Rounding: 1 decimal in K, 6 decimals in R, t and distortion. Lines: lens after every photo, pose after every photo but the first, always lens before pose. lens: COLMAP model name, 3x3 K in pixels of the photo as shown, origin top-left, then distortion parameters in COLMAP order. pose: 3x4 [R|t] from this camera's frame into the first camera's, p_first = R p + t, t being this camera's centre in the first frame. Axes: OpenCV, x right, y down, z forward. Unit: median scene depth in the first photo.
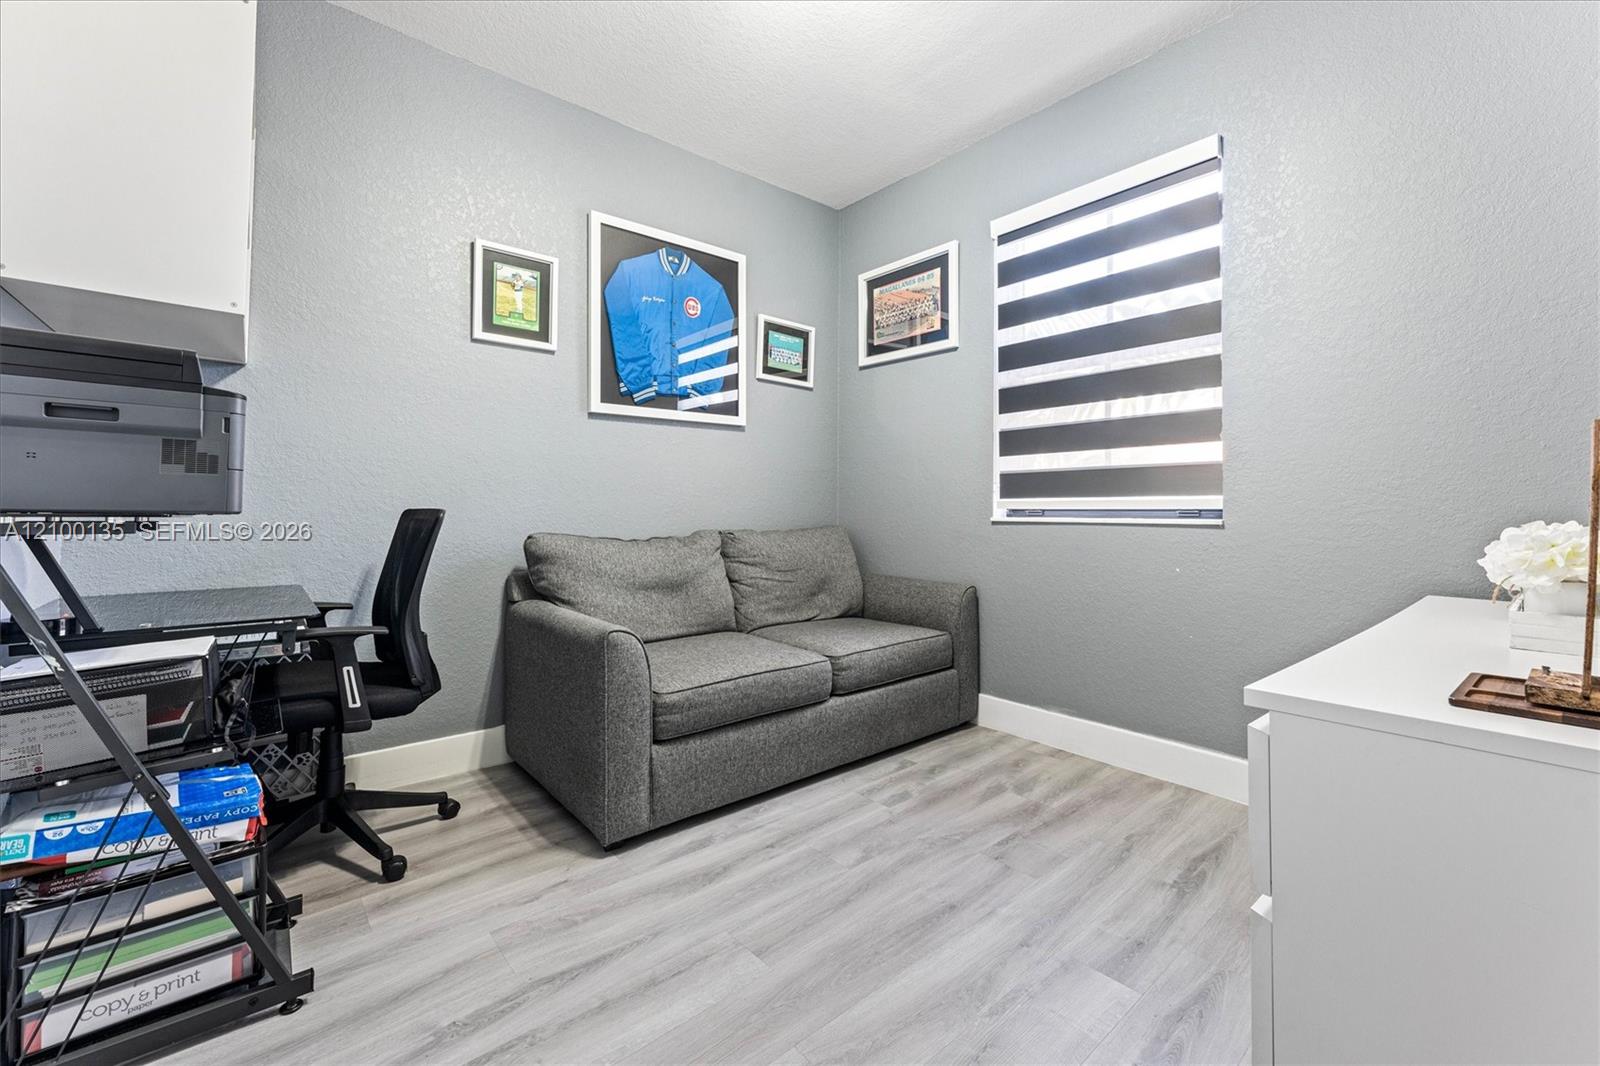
lens RADIAL K [[648.9, 0, 779.7], [0, 648.9, 495.8], [0, 0, 1]] dist [-0.000137, -0.001144]
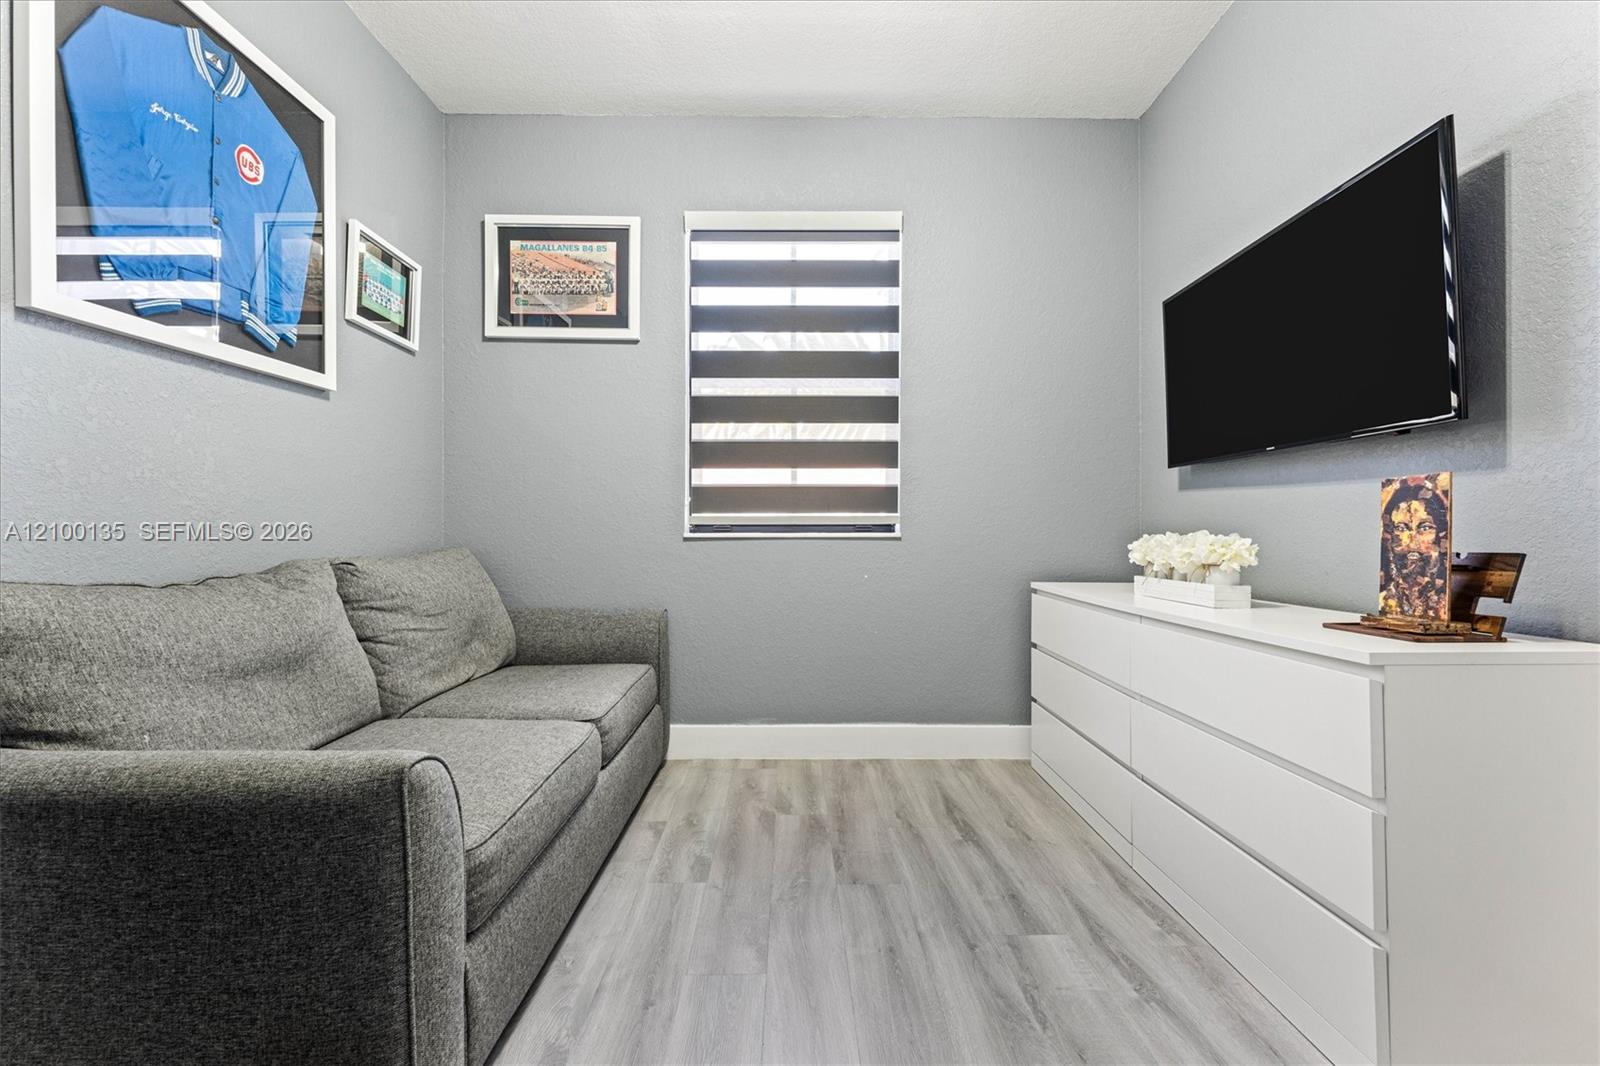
lens RADIAL K [[648.9, 0, 799.9], [0, 648.9, 532.2], [0, 0, 1]] dist [-0.000137, -0.001144]
pose [[0.630858, -0.007548, 0.775862, -0.290398], [-0.014798, 0.999654, 0.021758, 0.008738], [-0.775757, -0.025207, 0.630528, 0.287271]]
